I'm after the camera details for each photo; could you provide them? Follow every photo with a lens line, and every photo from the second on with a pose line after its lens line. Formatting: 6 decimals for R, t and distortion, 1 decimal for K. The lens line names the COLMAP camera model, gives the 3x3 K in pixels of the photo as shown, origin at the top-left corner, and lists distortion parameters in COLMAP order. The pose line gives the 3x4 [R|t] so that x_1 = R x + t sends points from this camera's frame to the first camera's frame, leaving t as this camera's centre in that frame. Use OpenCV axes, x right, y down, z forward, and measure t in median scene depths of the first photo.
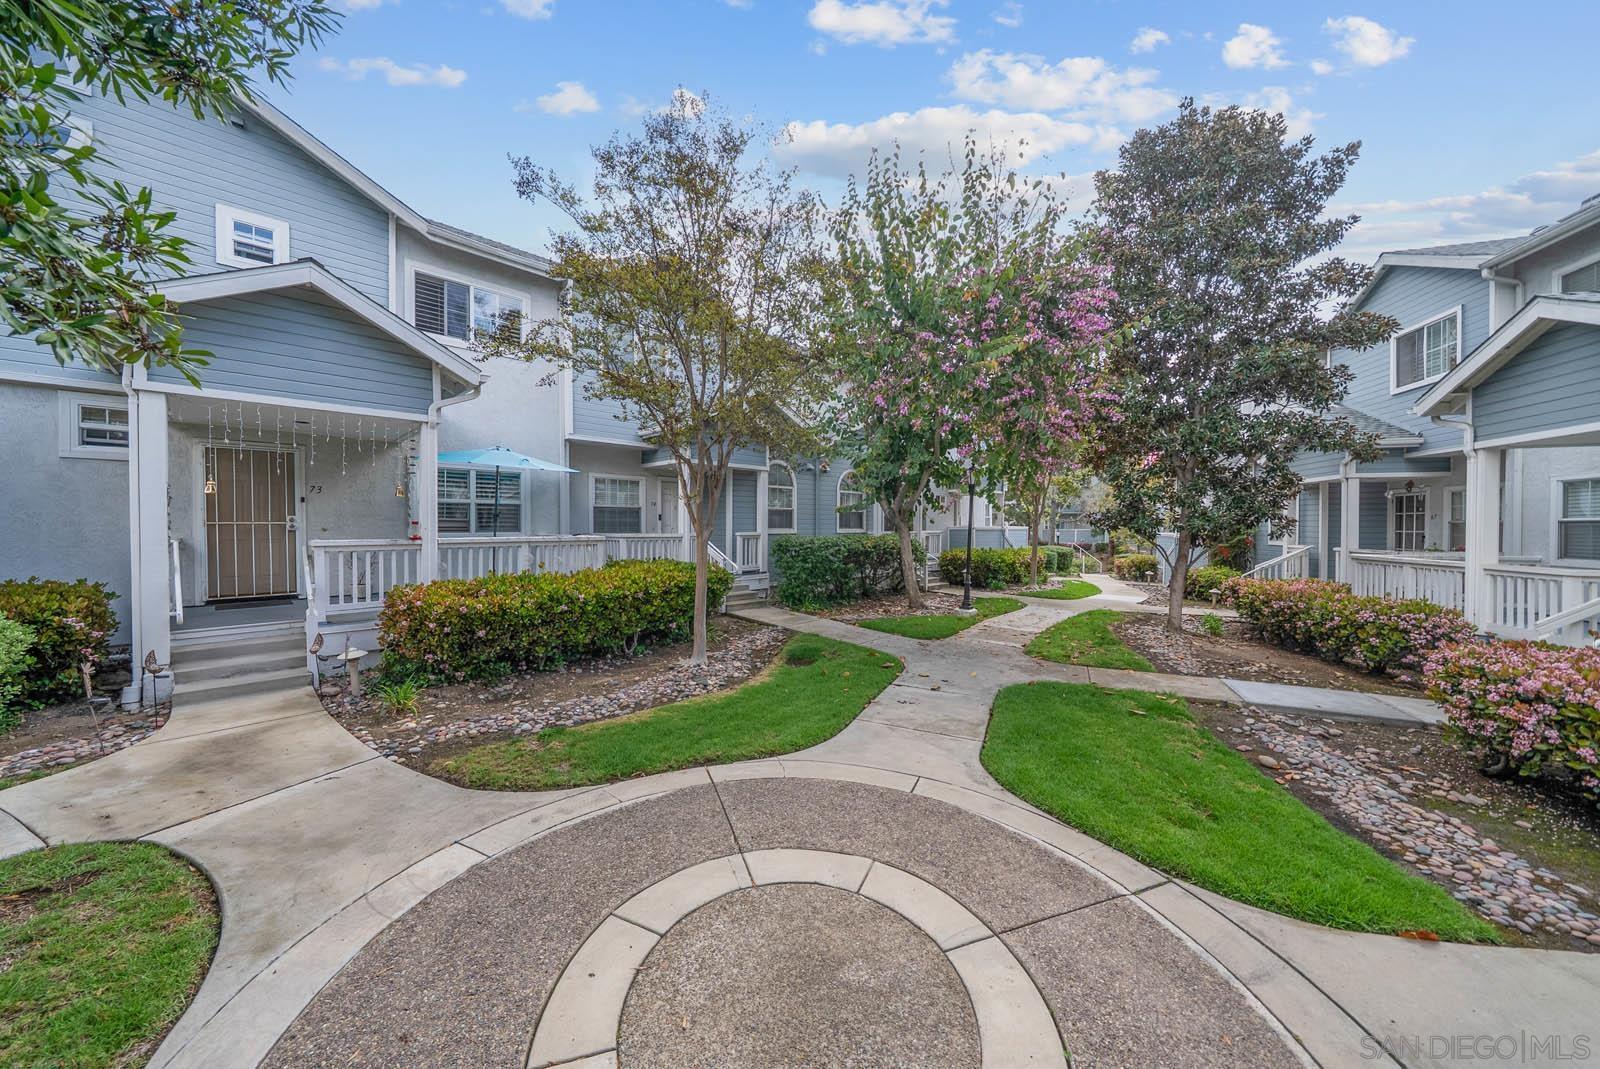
lens RADIAL K [[546.9, 0, 794.3], [0, 546.9, 531.0], [0, 0, 1]] dist [-0.006317, 0.000110]
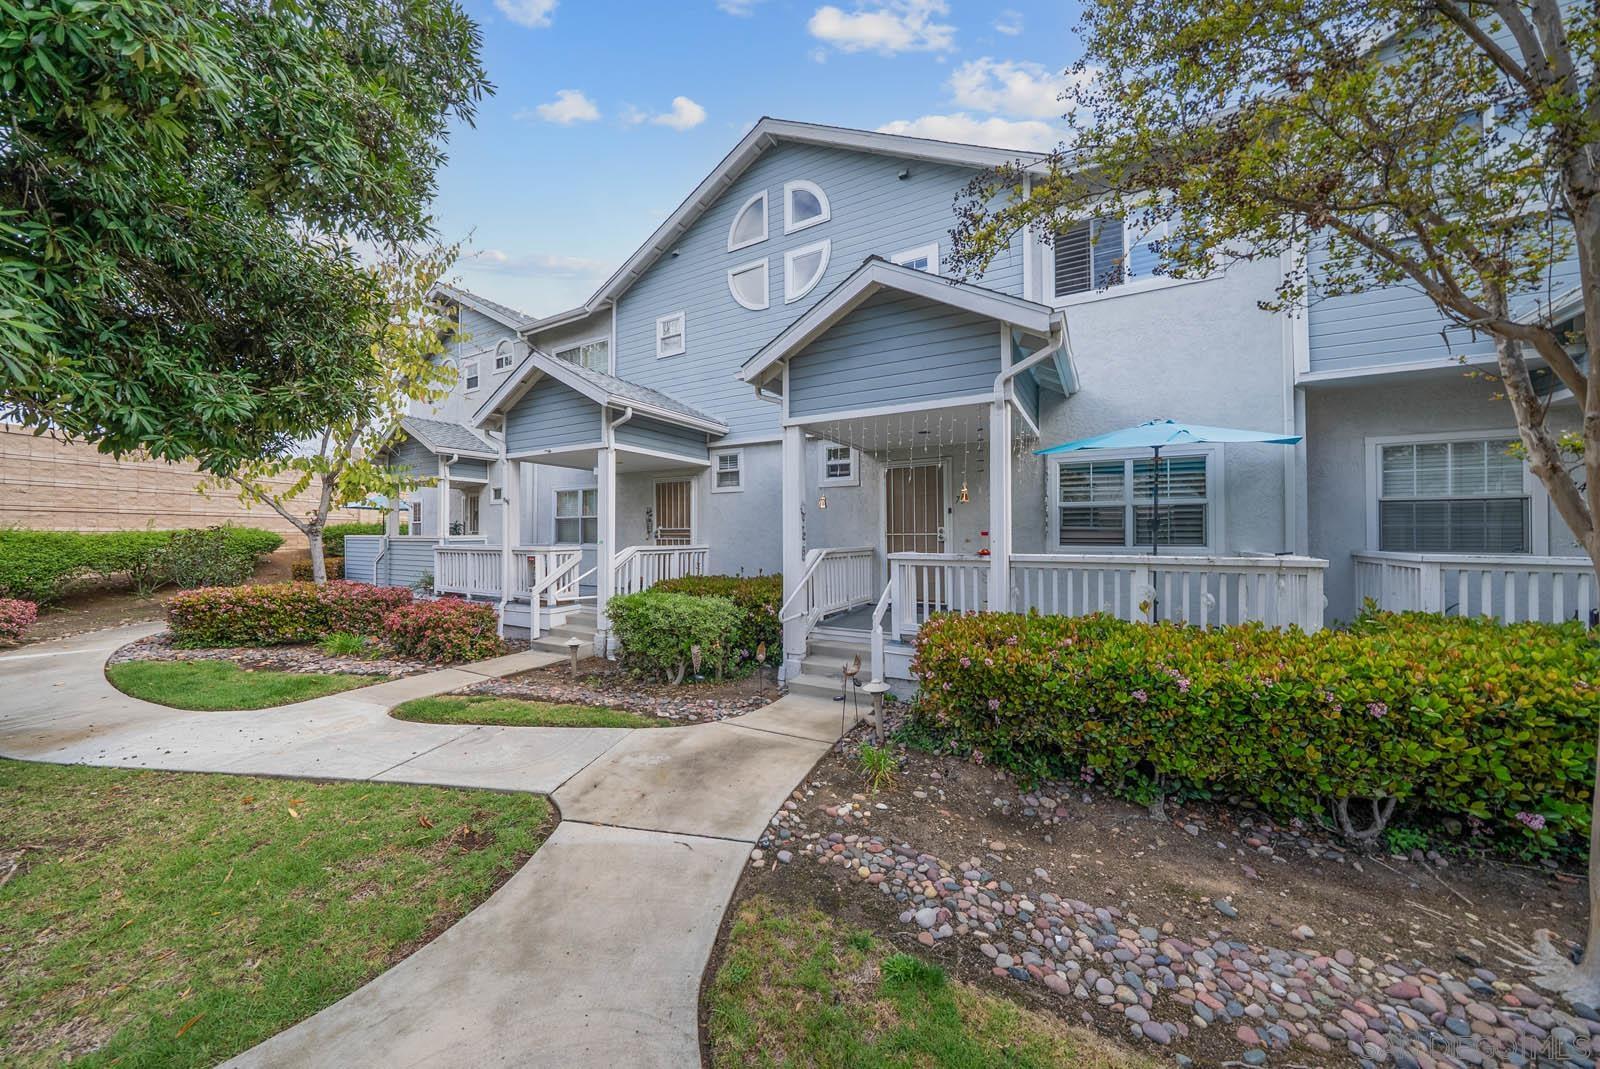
lens RADIAL K [[546.9, 0, 794.3], [0, 546.9, 531.0], [0, 0, 1]] dist [-0.006317, 0.000110]
pose [[0.253404, -0.008349, -0.967325, -0.004588], [-0.009021, 0.999899, -0.010993, -0.007801], [0.967318, 0.011512, 0.253303, 0.555171]]
